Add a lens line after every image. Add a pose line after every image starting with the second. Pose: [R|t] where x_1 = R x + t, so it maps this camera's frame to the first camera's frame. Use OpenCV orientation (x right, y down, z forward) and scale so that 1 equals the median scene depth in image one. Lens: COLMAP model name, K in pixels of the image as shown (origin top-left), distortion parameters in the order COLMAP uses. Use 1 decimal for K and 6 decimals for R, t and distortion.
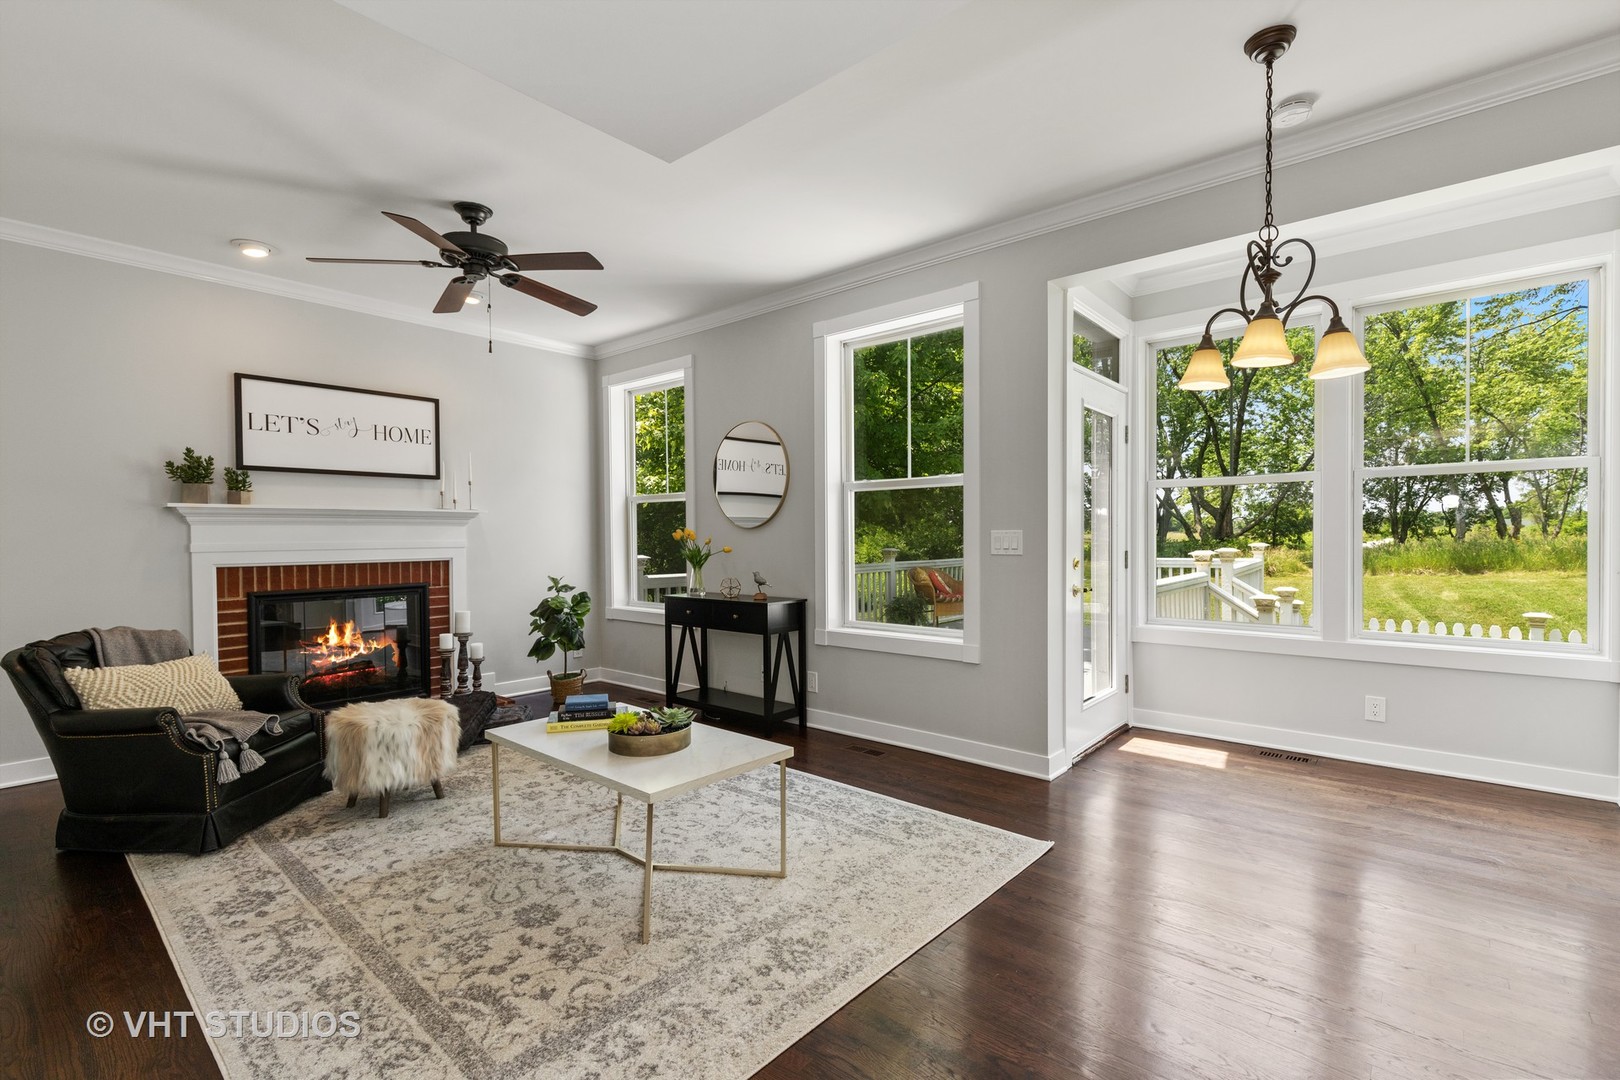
lens RADIAL K [[734.2, 0, 821.5], [0, 734.2, 544.5], [0, 0, 1]] dist [0.000526, 0.000180]
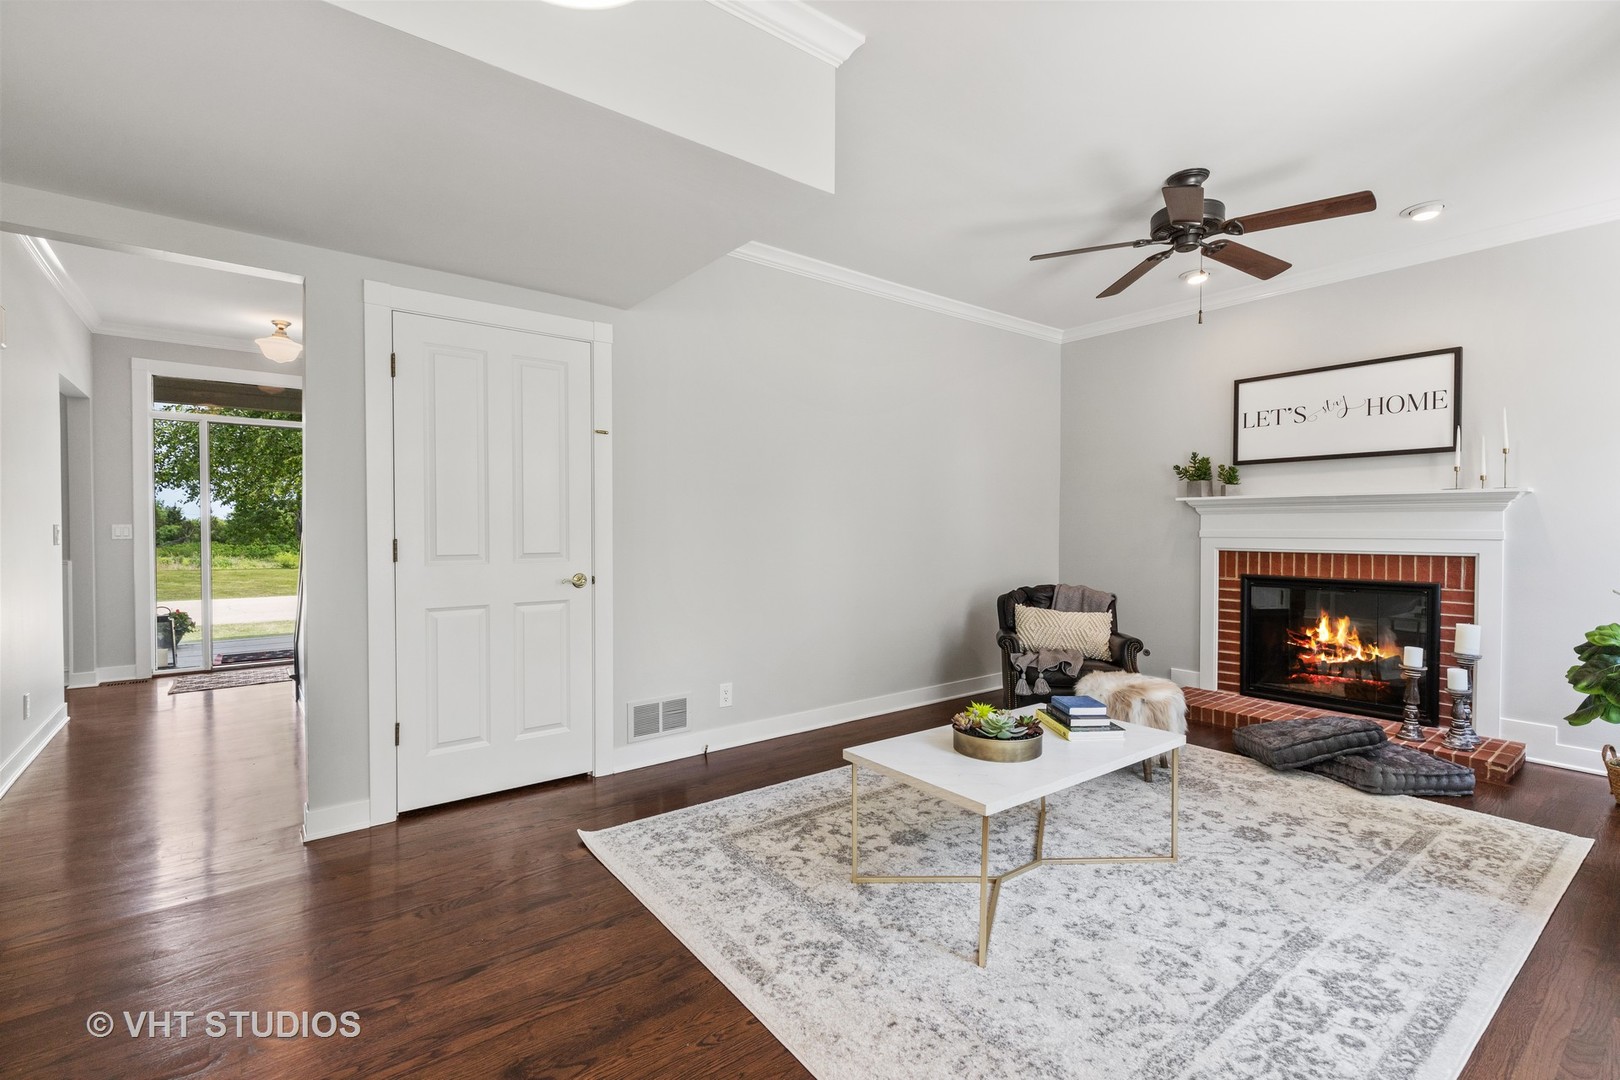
lens RADIAL K [[734.2, 0, 820.0], [0, 734.2, 539.6], [0, 0, 1]] dist [0.000526, 0.000180]
pose [[-0.203234, 0.025177, -0.978806, 0.467445], [-0.011168, 0.999545, 0.028029, -0.011979], [0.979066, 0.016628, -0.202860, 0.623547]]
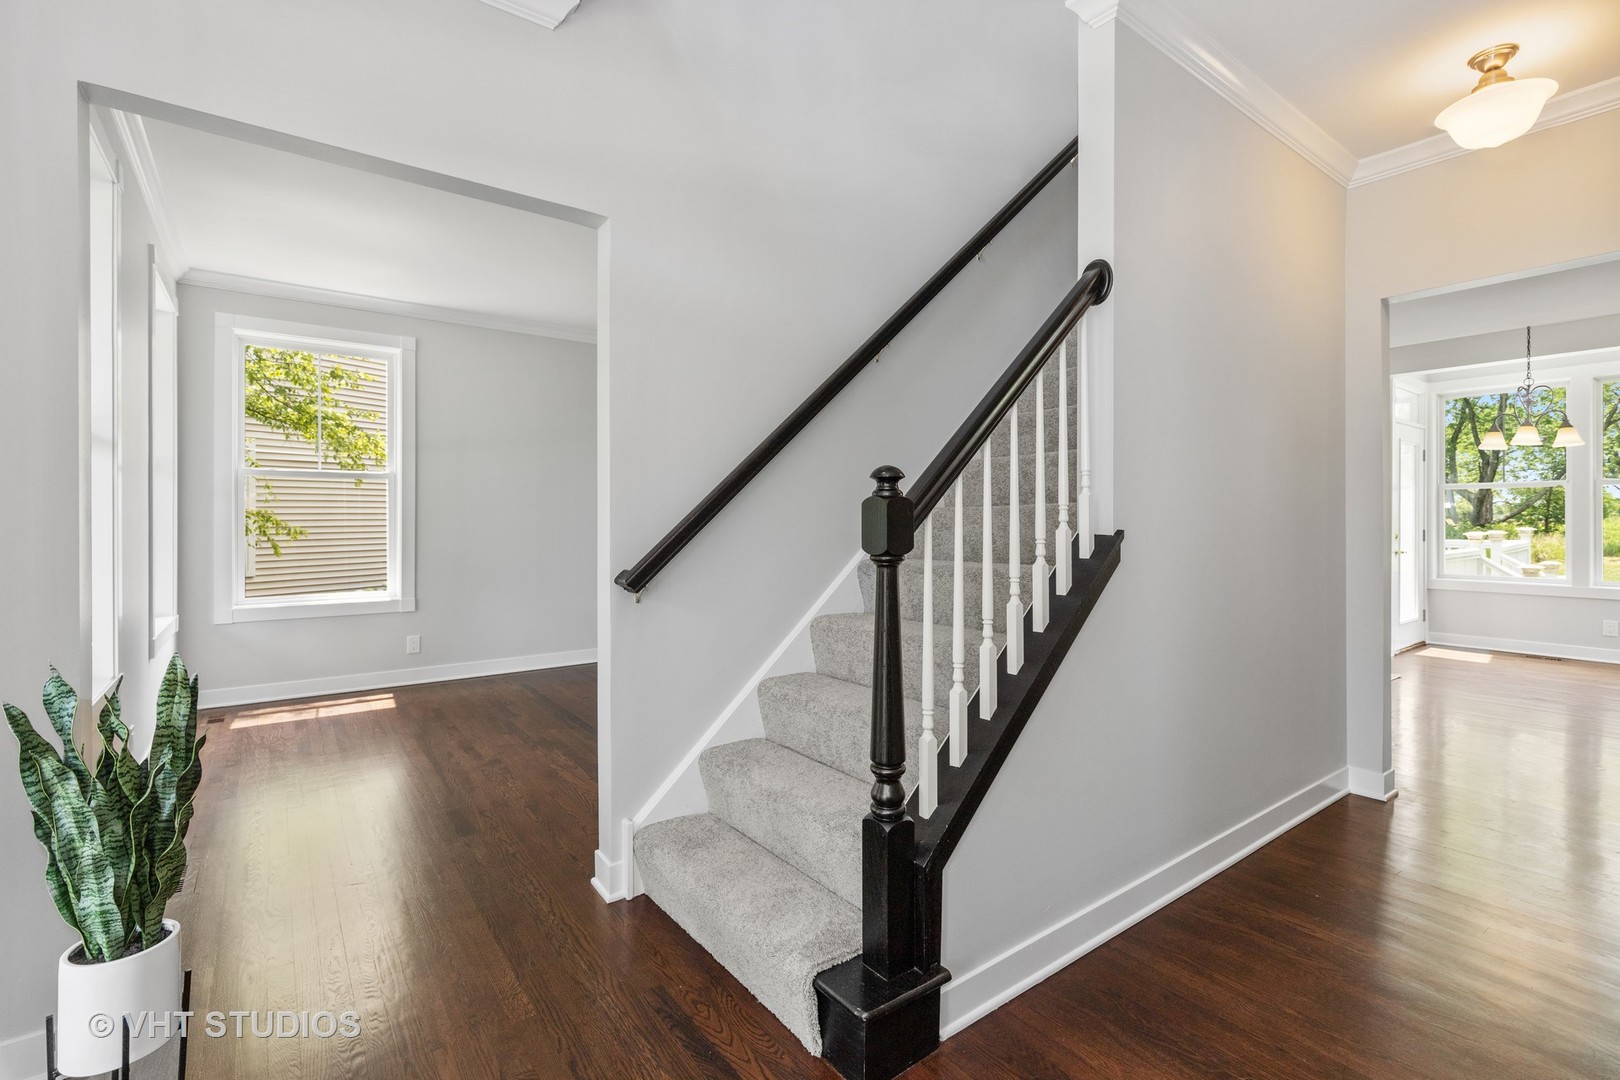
lens RADIAL K [[734.2, 0, 806.0], [0, 734.2, 525.7], [0, 0, 1]] dist [0.000526, 0.000180]
pose [[0.971525, 0.005795, -0.236865, -0.514513], [-0.006670, 0.999974, -0.002890, 0.011628], [0.236842, 0.004388, 0.971538, -0.871846]]
